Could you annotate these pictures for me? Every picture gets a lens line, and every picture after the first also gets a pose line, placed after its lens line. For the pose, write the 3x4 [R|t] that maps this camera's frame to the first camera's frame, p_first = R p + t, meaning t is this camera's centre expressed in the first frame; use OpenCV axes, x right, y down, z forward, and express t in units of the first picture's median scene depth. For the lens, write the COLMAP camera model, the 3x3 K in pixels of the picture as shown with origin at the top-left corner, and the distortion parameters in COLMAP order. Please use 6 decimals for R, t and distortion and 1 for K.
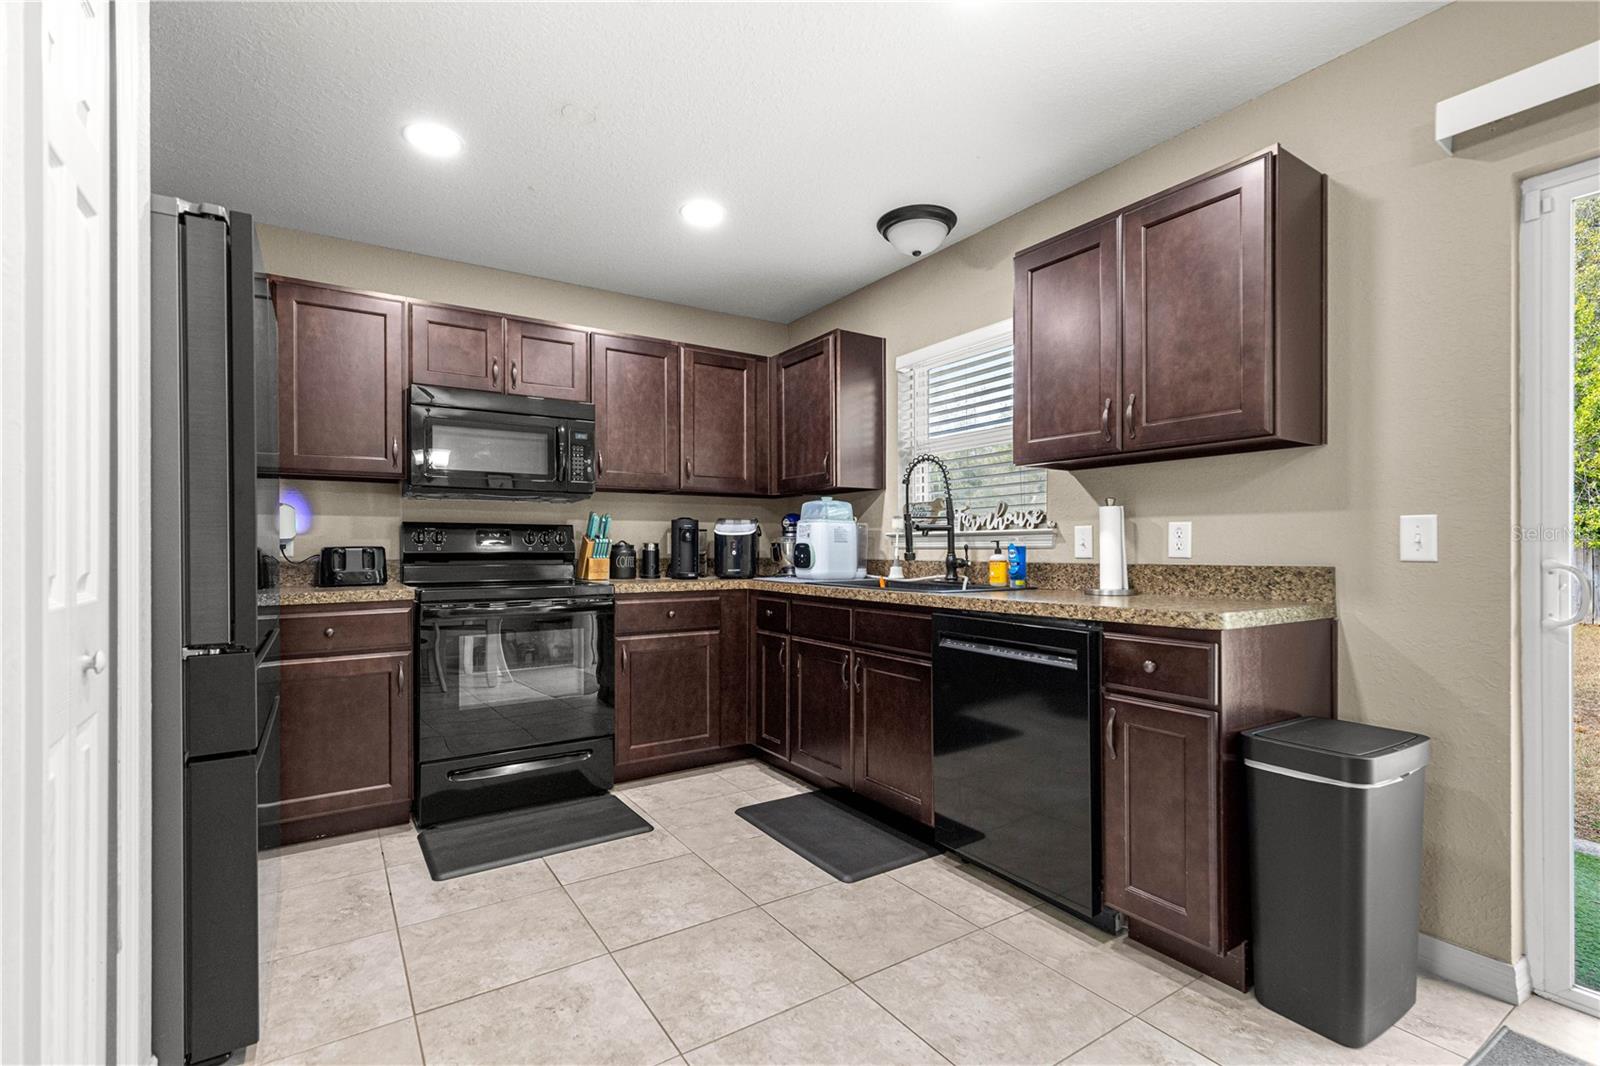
lens RADIAL K [[719.4, 0, 795.4], [0, 719.4, 542.6], [0, 0, 1]] dist [0.007630, -0.000418]
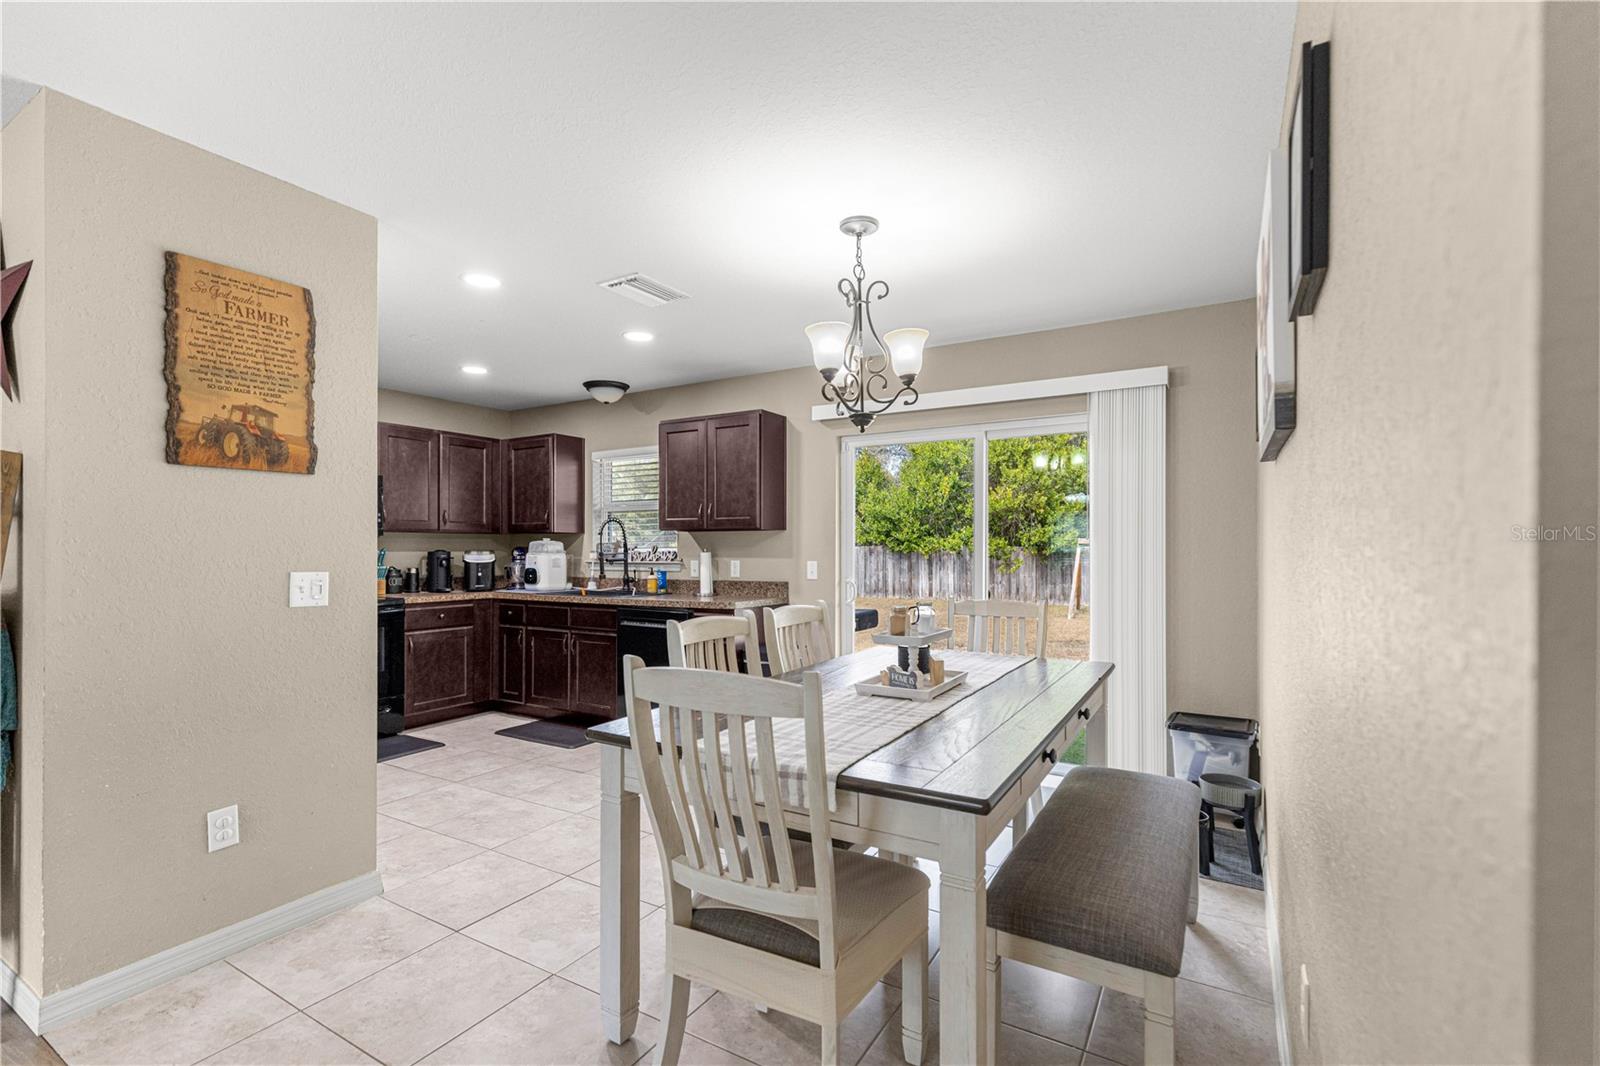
lens RADIAL K [[719.4, 0, 795.4], [0, 719.4, 542.6], [0, 0, 1]] dist [0.007630, -0.000418]
pose [[0.899382, 0.004885, 0.437136, -0.174733], [-0.003048, 0.999983, -0.004904, -0.053738], [-0.437153, 0.003078, 0.899382, -0.737157]]
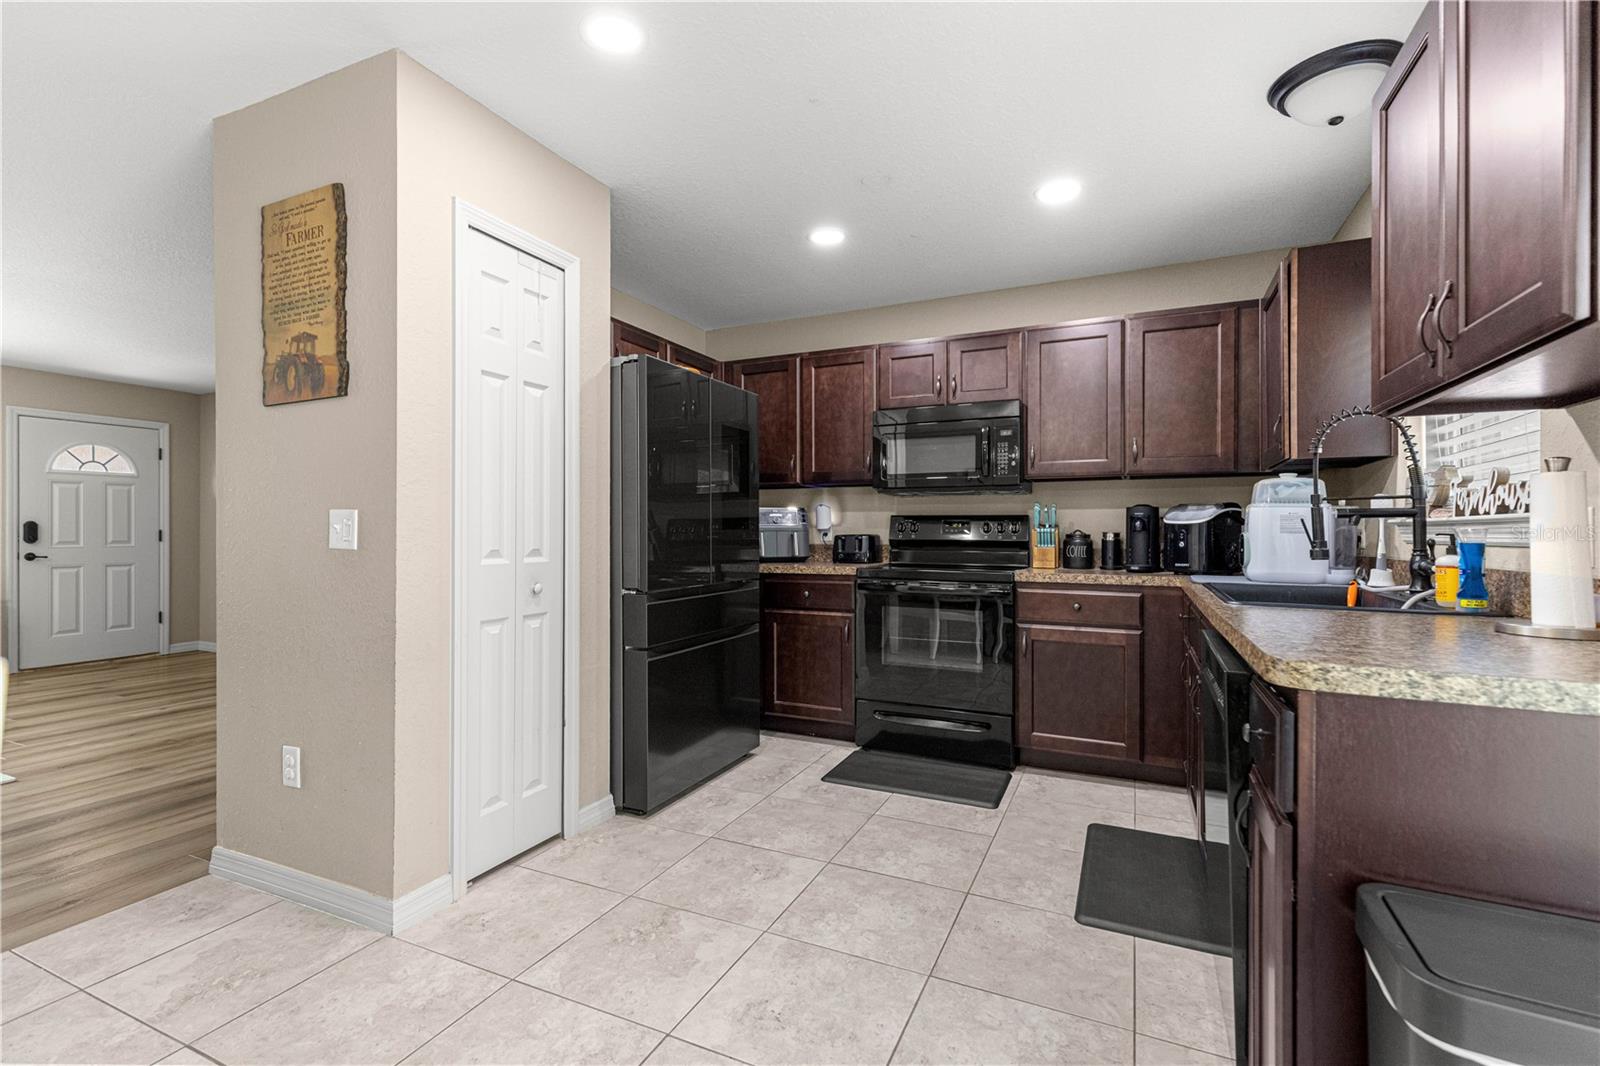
lens RADIAL K [[723.3, 0, 792.2], [0, 723.3, 528.6], [0, 0, 1]] dist [0.007765, -0.001463]
pose [[0.521574, 0.000427, -0.853206, 0.476257], [0.001645, 0.999998, 0.001506, -0.007782], [0.853204, -0.002189, 0.521572, 0.177478]]
